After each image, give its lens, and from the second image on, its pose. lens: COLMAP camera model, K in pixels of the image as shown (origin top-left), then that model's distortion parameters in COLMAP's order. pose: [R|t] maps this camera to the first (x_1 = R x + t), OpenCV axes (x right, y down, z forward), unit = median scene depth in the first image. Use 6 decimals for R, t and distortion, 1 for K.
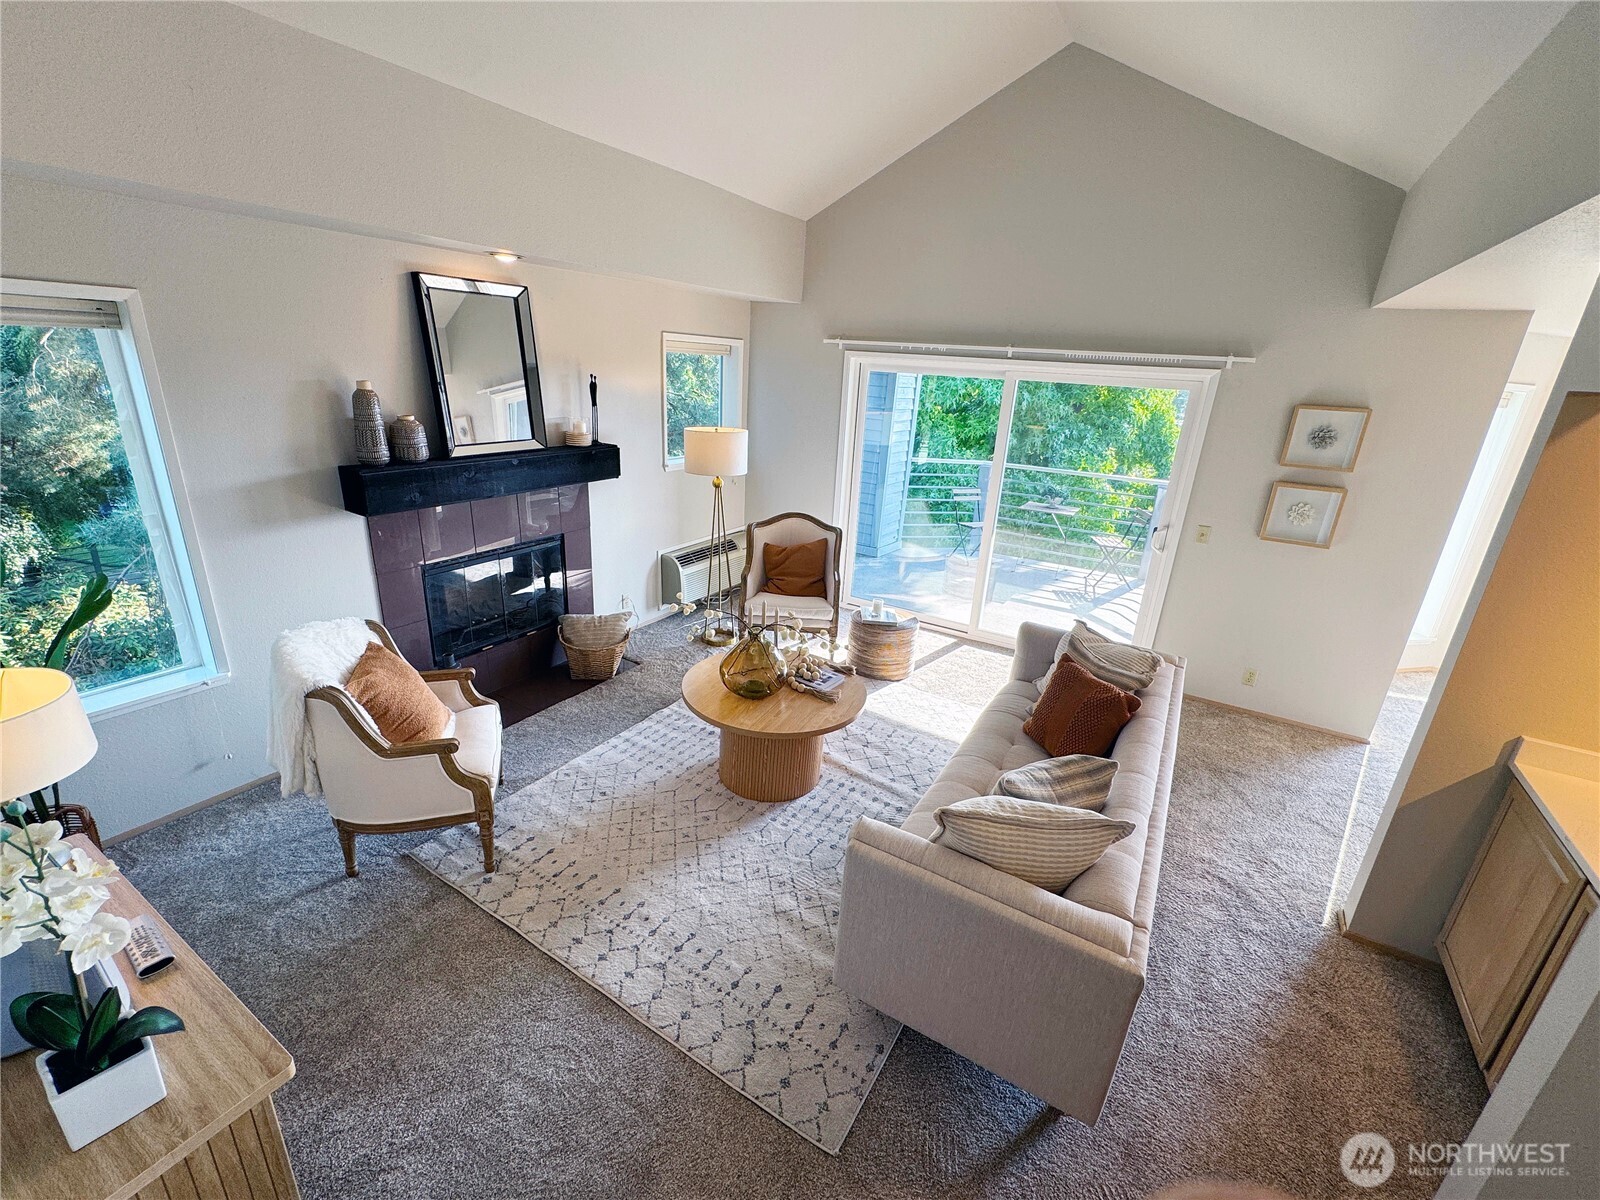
lens RADIAL K [[689.1, 0, 801.5], [0, 689.1, 602.6], [0, 0, 1]] dist [0.004568, 0.000449]
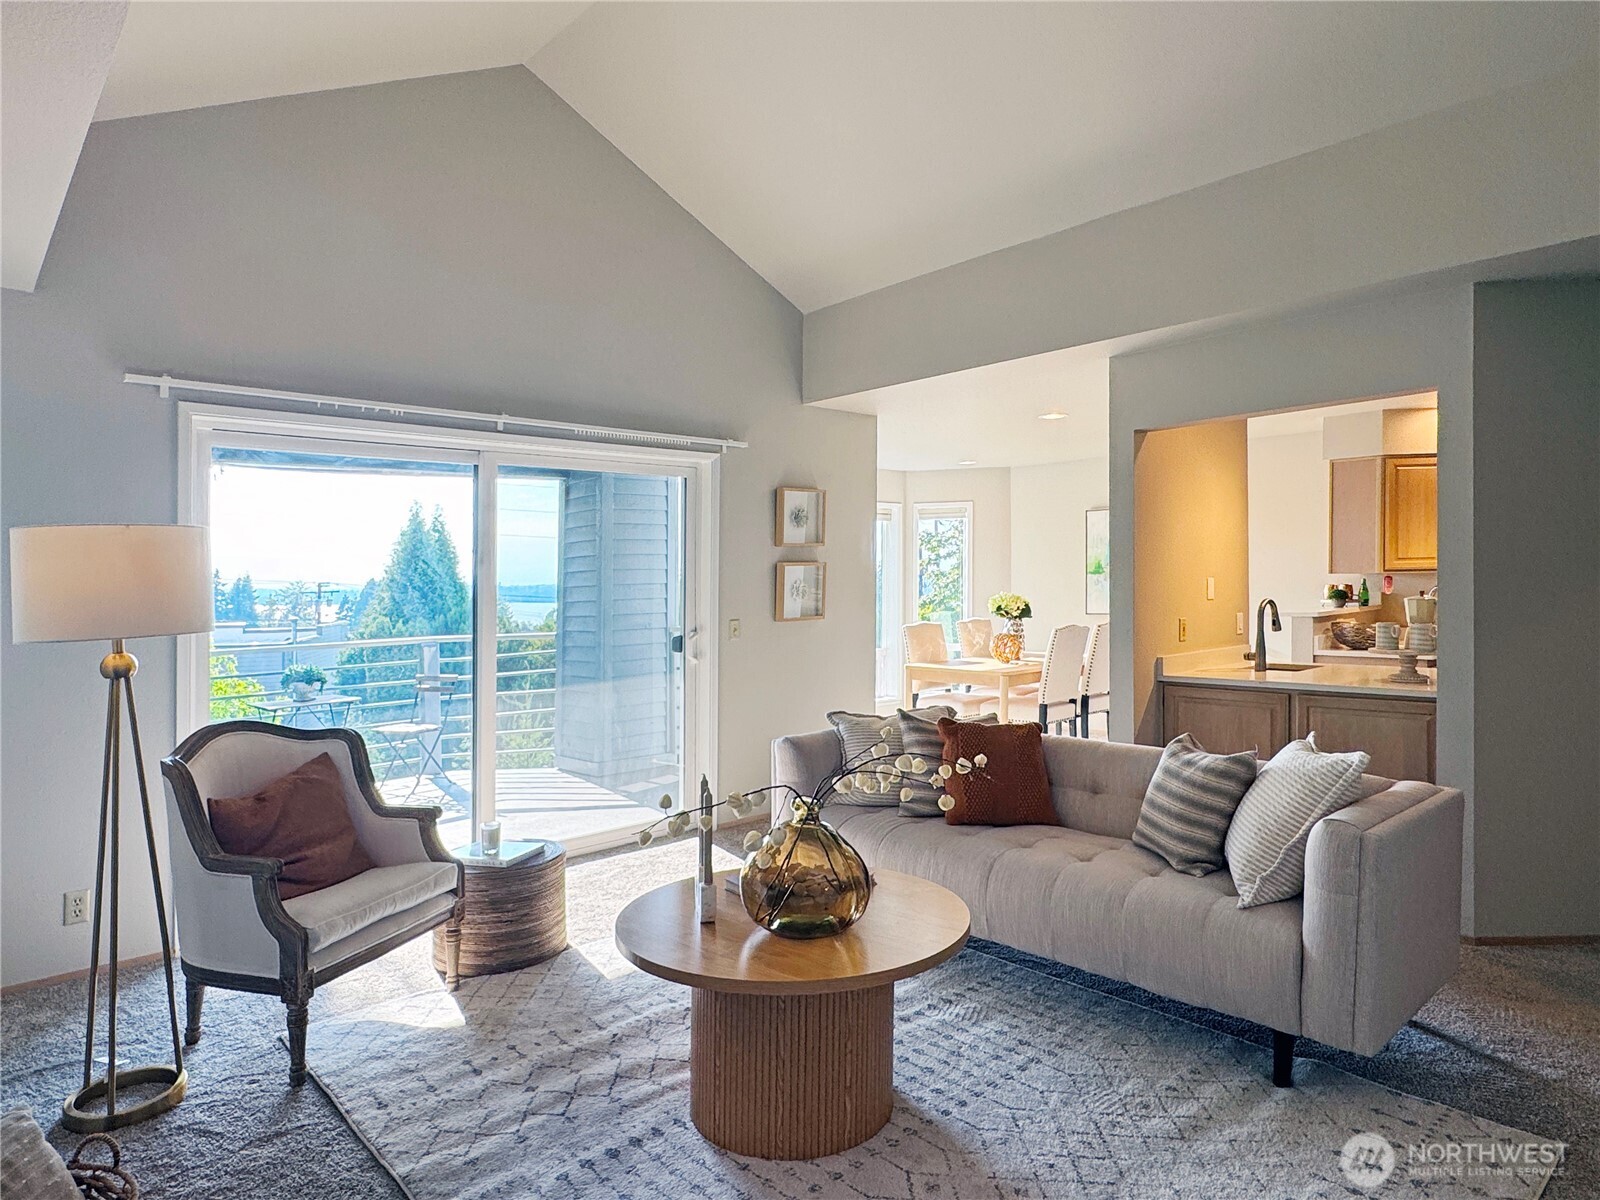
lens RADIAL K [[925.2, 0, 799.4], [0, 925.2, 591.3], [0, 0, 1]] dist [-0.005014, -0.000608]
pose [[0.286799, -0.068389, 0.955547, -0.570262], [0.349990, 0.935980, -0.038058, -0.070740], [-0.891770, 0.345346, 0.292374, 0.574418]]
